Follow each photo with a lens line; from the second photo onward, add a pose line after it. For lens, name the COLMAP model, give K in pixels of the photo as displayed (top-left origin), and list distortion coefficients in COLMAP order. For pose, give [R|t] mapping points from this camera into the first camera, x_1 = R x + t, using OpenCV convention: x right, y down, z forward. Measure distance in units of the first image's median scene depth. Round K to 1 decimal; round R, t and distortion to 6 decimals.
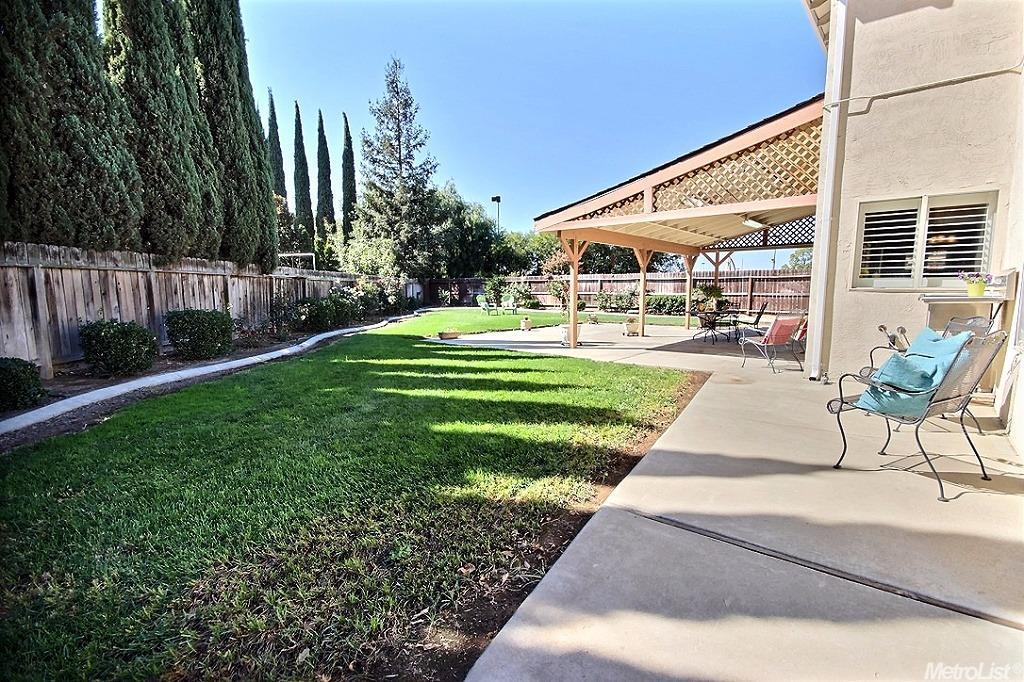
lens RADIAL K [[474.3, 0, 517.2], [0, 474.3, 346.2], [0, 0, 1]] dist [-0.001375, 0.000181]
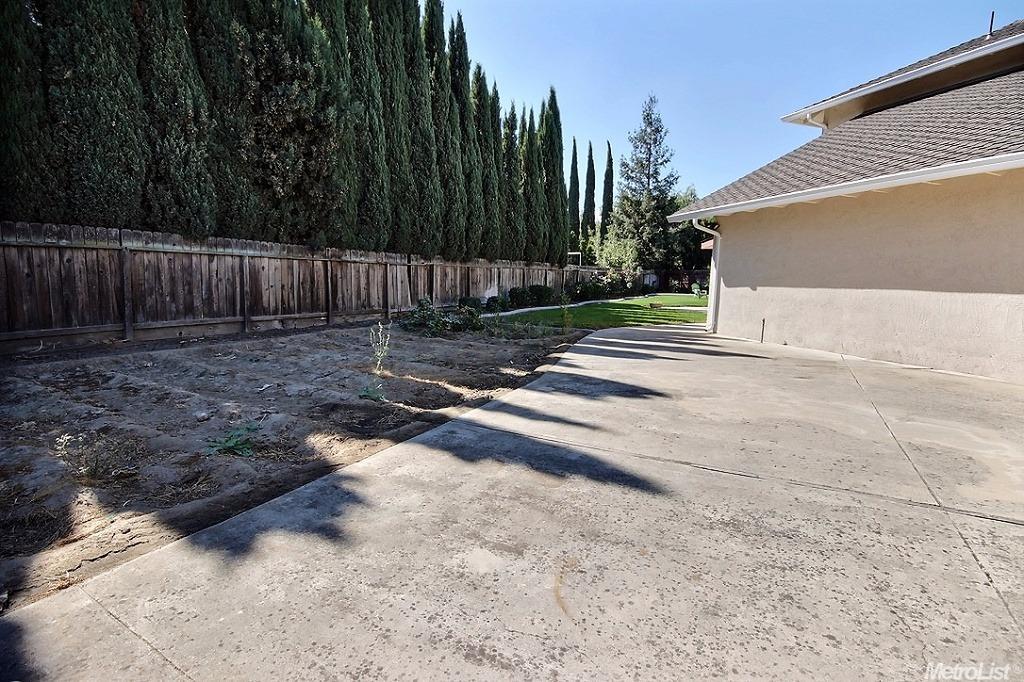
lens RADIAL K [[474.3, 0, 513.3], [0, 474.3, 339.7], [0, 0, 1]] dist [-0.001375, 0.000181]
pose [[0.868978, 0.083266, -0.487796, 0.095622], [-0.079009, 0.996442, 0.029342, 0.034355], [0.488503, 0.013043, 0.872465, -0.281675]]
